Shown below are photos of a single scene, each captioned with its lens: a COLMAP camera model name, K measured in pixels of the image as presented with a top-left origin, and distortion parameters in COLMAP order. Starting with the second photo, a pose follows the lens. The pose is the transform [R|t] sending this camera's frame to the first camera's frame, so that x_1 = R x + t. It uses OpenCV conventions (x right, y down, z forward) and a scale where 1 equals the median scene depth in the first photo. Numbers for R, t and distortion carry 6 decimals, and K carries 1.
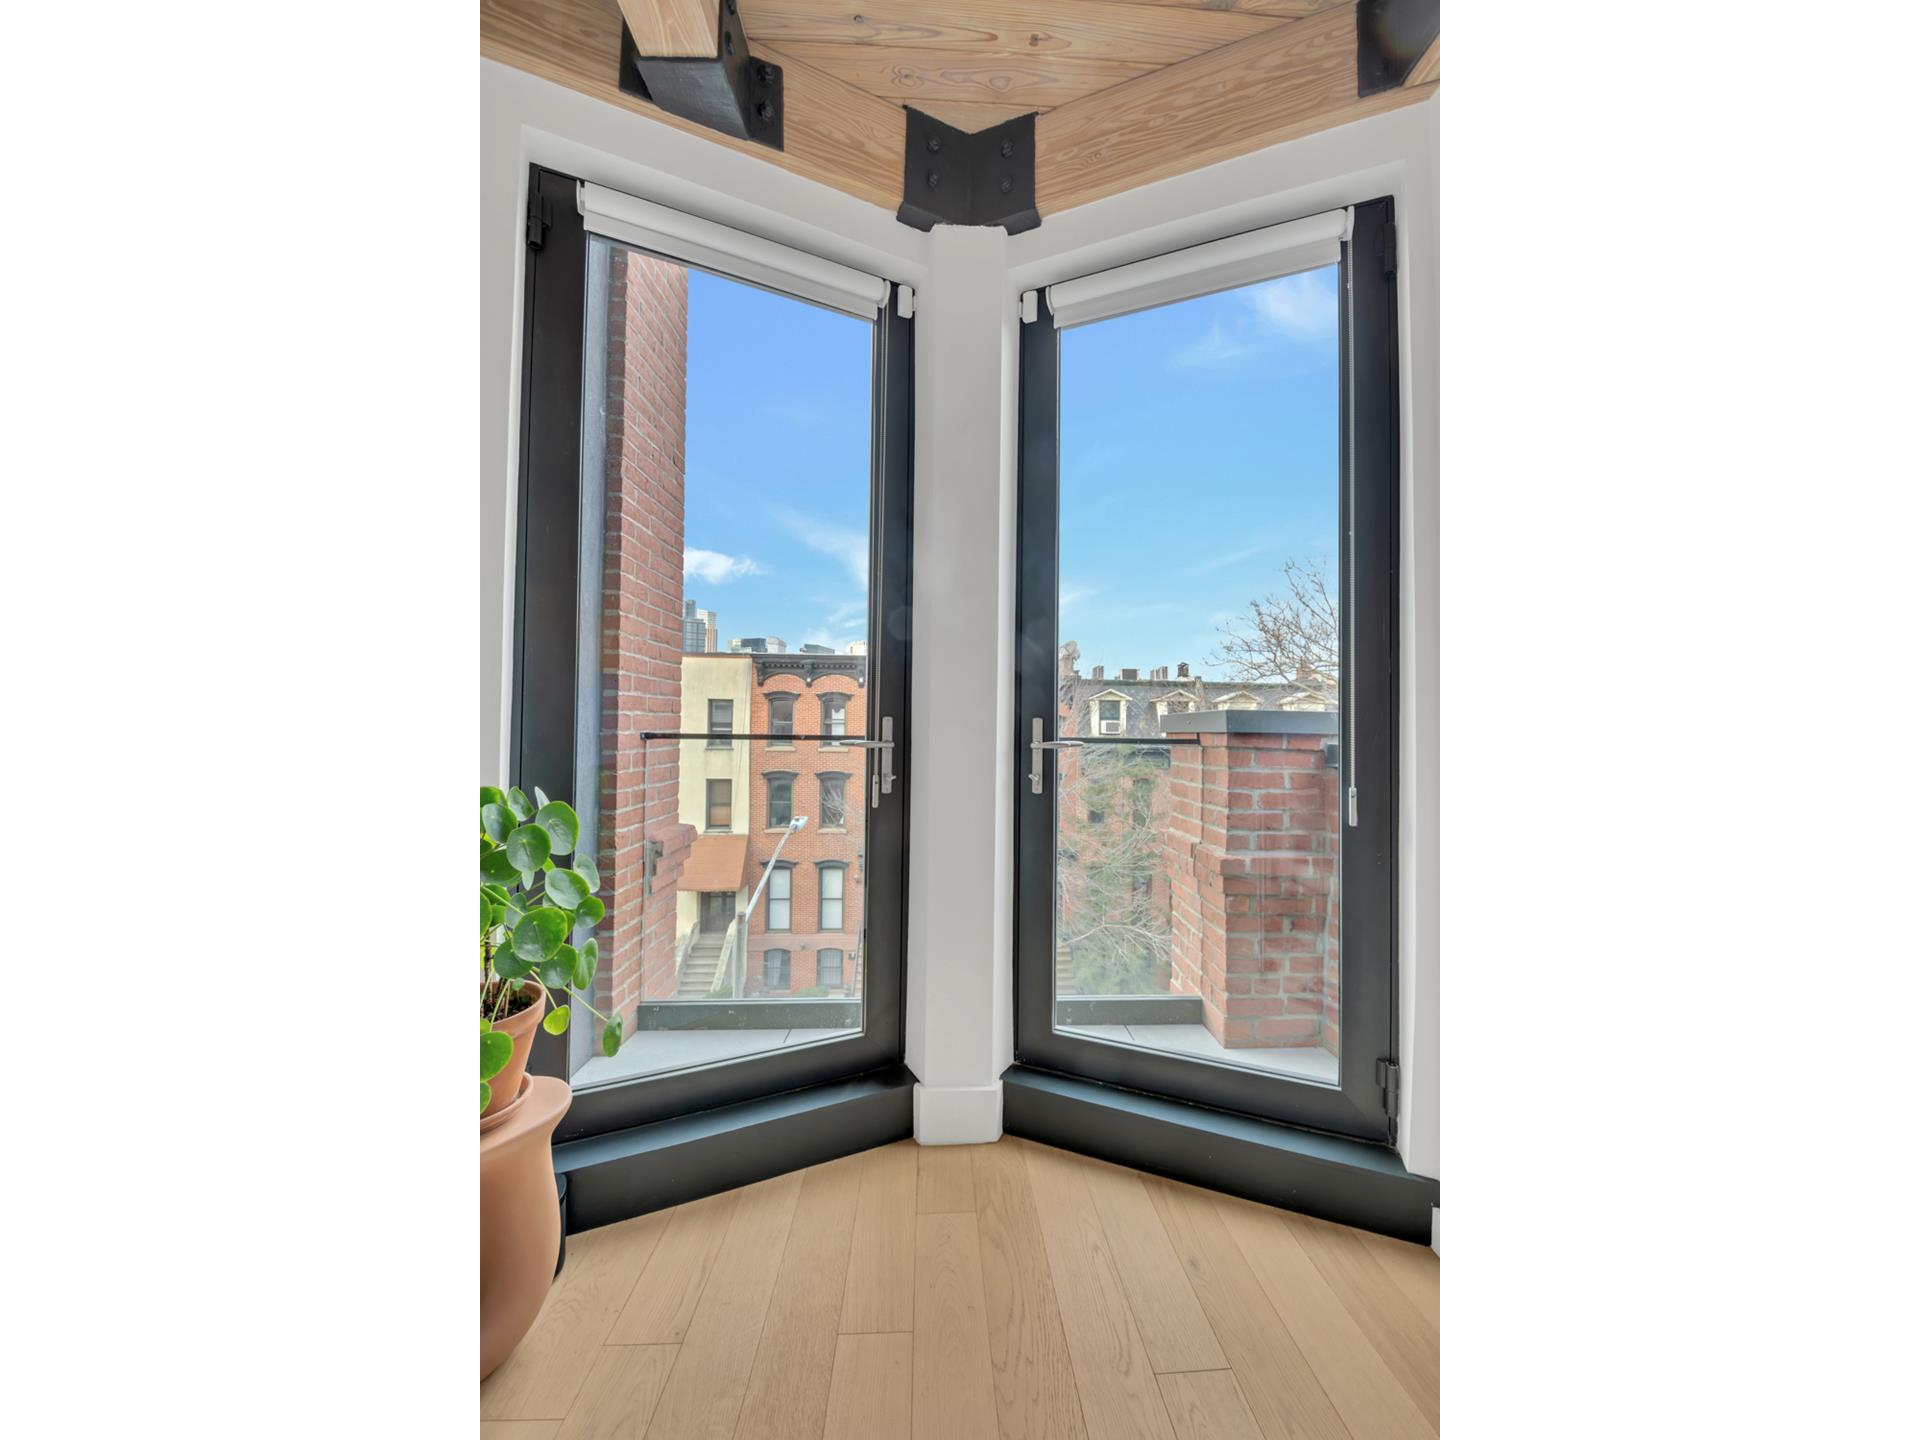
lens RADIAL K [[616.6, 0, 973.3], [0, 616.6, 727.0], [0, 0, 1]] dist [-0.004815, -0.000192]
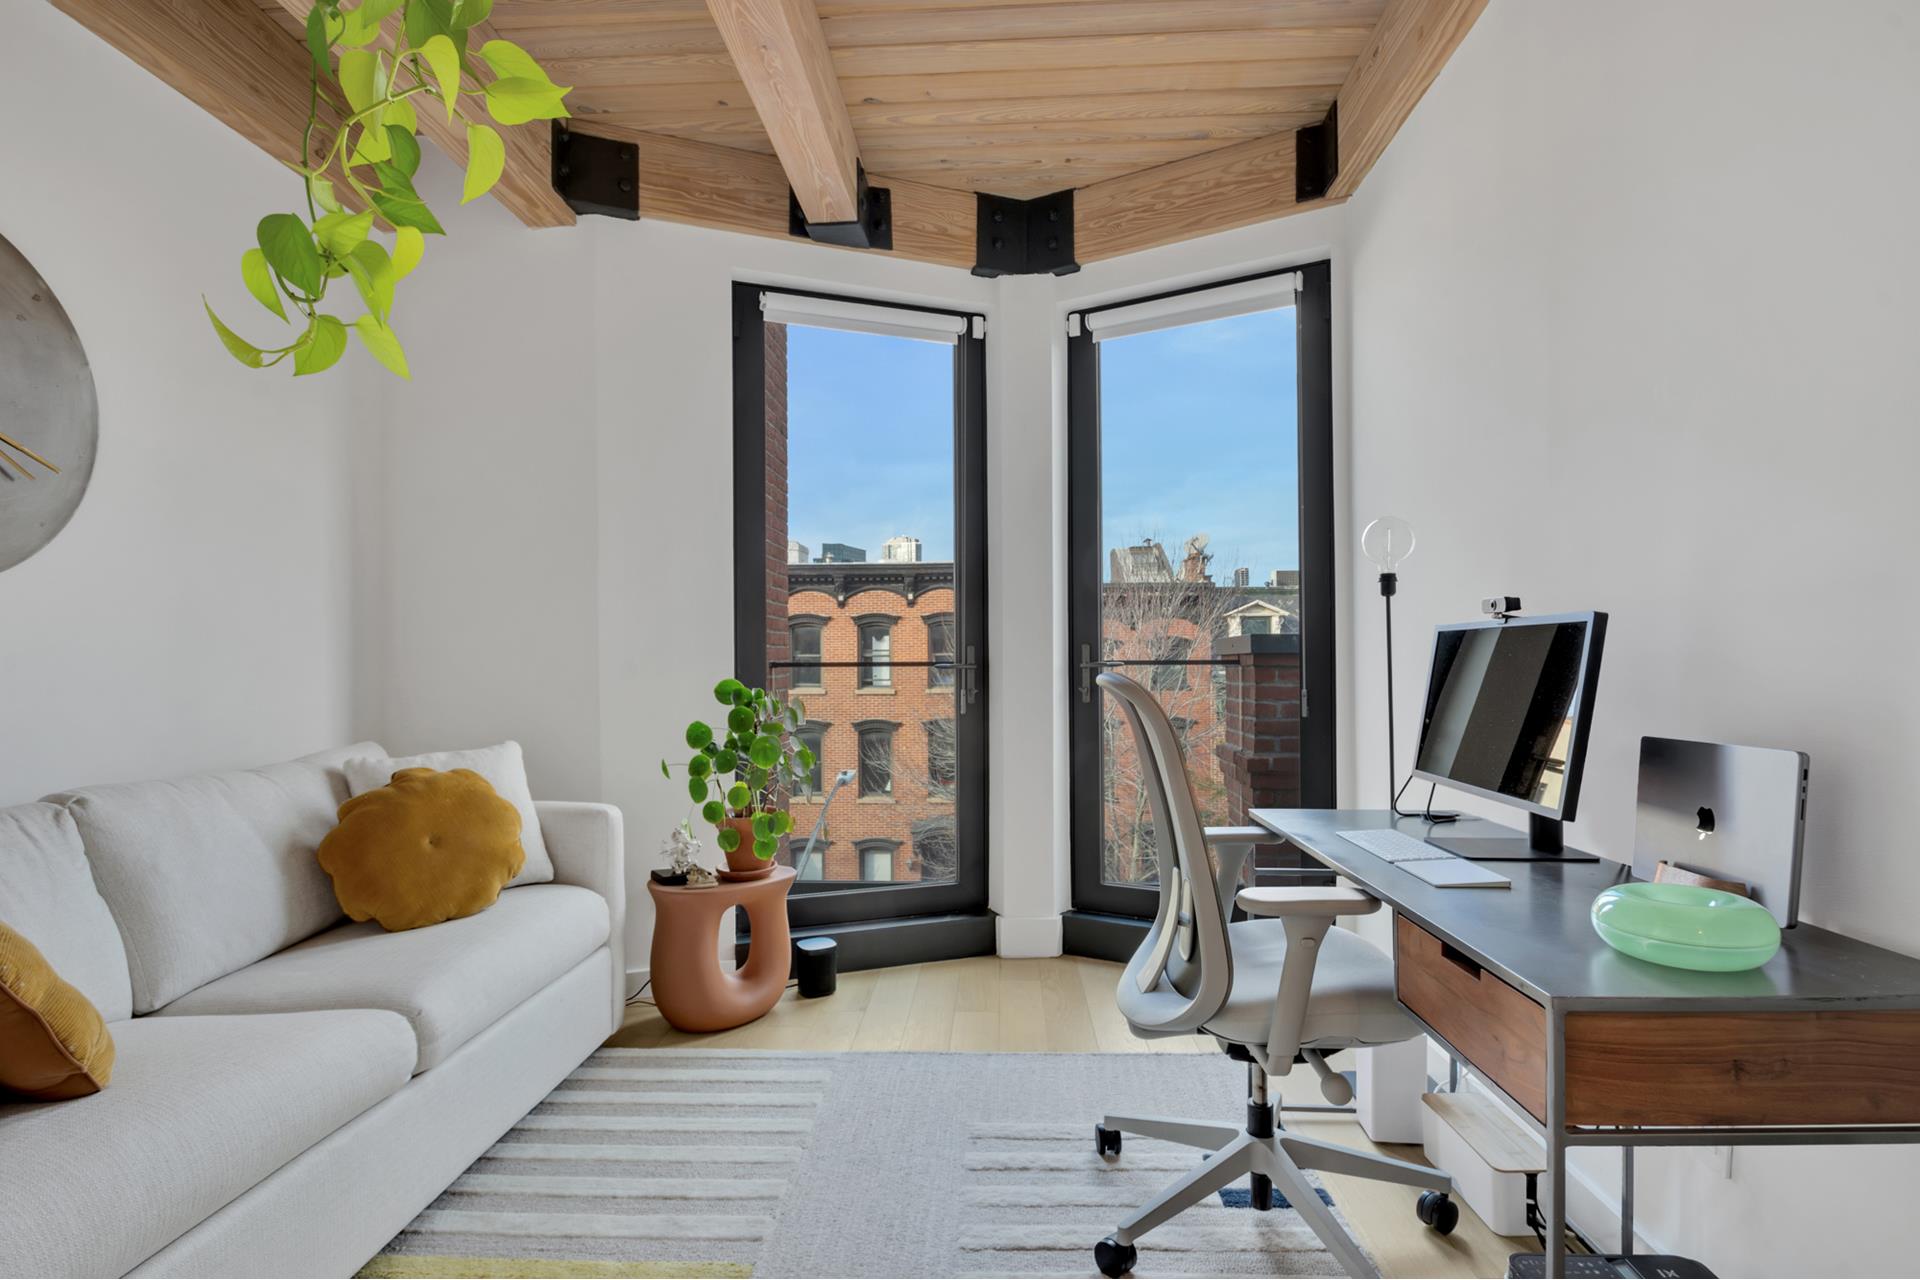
lens RADIAL K [[966.5, 0, 962.4], [0, 966.5, 651.1], [0, 0, 1]] dist [-0.001993, -0.015502]
pose [[0.993232, -0.019302, -0.114536, 0.080344], [0.018284, 0.999784, -0.009932, 0.015598], [0.114703, 0.007771, 0.993369, -1.073652]]
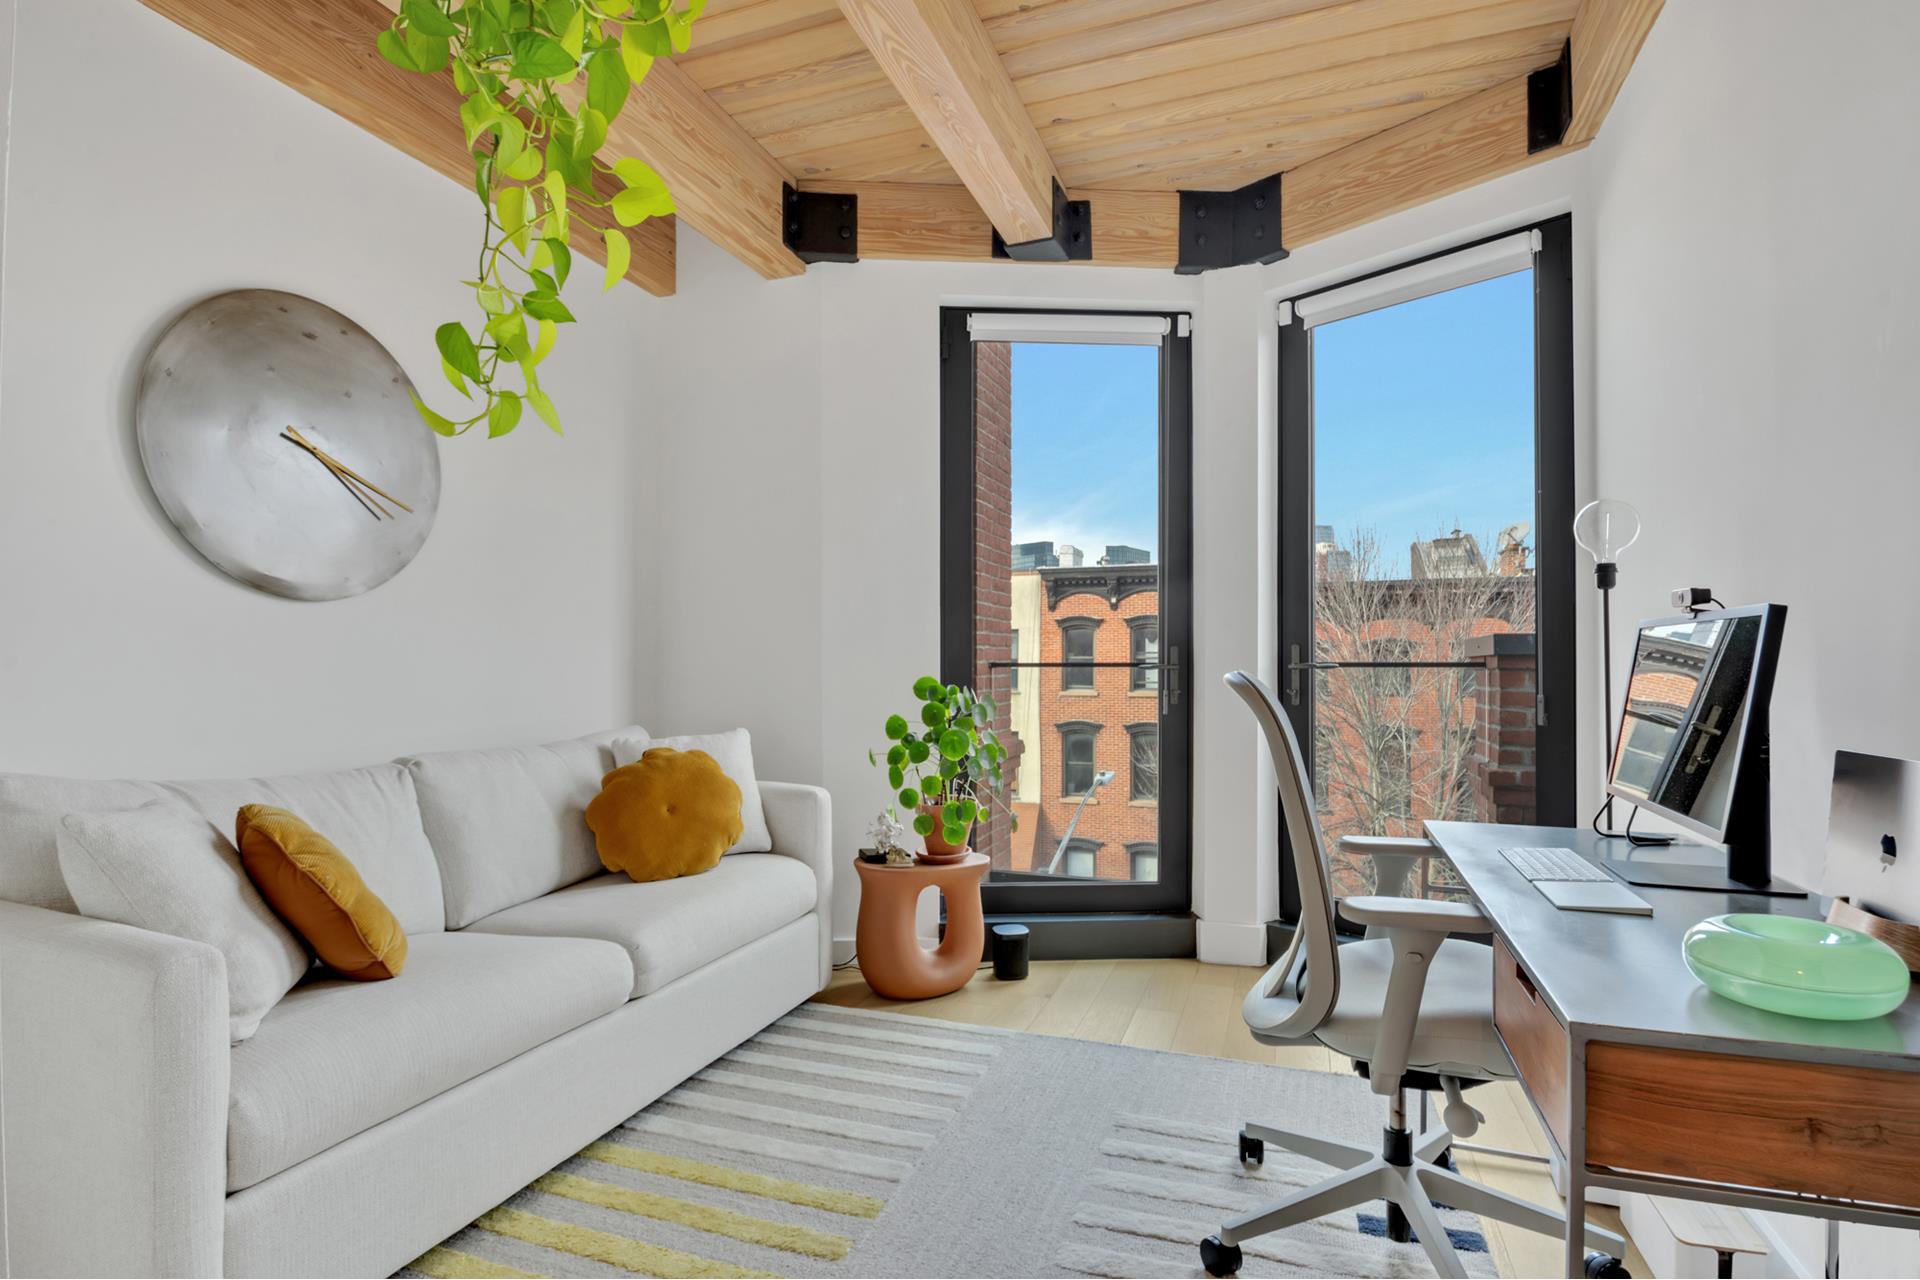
lens RADIAL K [[966.5, 0, 946.8], [0, 966.5, 650.9], [0, 0, 1]] dist [-0.001993, -0.015502]
pose [[0.907902, -0.018507, -0.418773, 0.286334], [0.012249, 0.999770, -0.017627, 0.024116], [0.419003, 0.010874, 0.907920, -1.088800]]
